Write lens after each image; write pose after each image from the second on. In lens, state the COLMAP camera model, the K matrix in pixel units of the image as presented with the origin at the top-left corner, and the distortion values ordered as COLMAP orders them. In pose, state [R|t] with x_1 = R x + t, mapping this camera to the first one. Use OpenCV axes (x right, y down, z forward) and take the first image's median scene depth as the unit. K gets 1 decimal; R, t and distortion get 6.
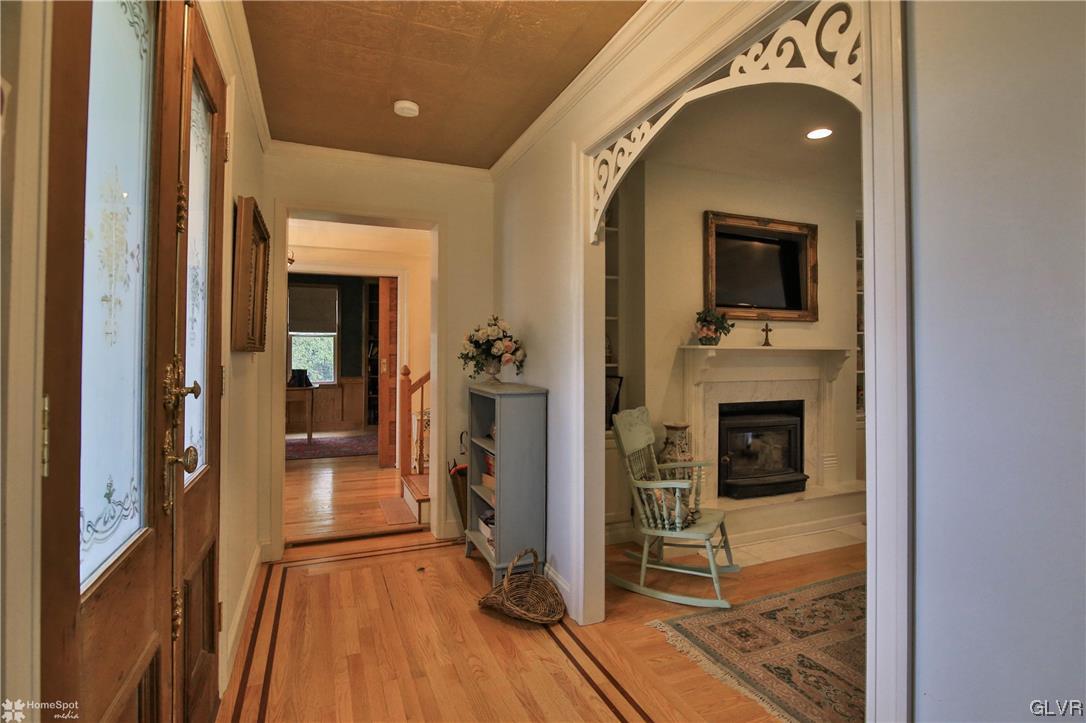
lens RADIAL K [[542.5, 0, 541.2], [0, 542.5, 342.9], [0, 0, 1]] dist [-0.022126, -0.000137]
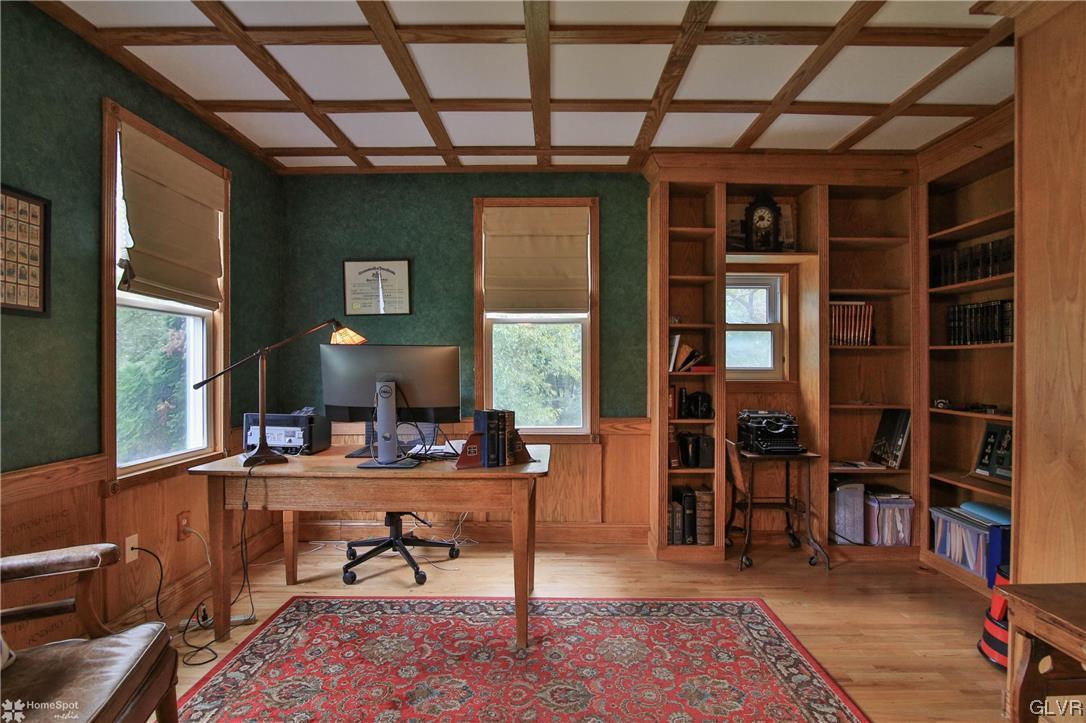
lens RADIAL K [[542.5, 0, 545.3], [0, 542.5, 361.7], [0, 0, 1]] dist [-0.022126, -0.000137]
pose [[0.920857, -0.000534, -0.389901, -0.245529], [0.006868, 0.999866, 0.014852, 0.012805], [0.389841, -0.016355, 0.920737, 0.598887]]
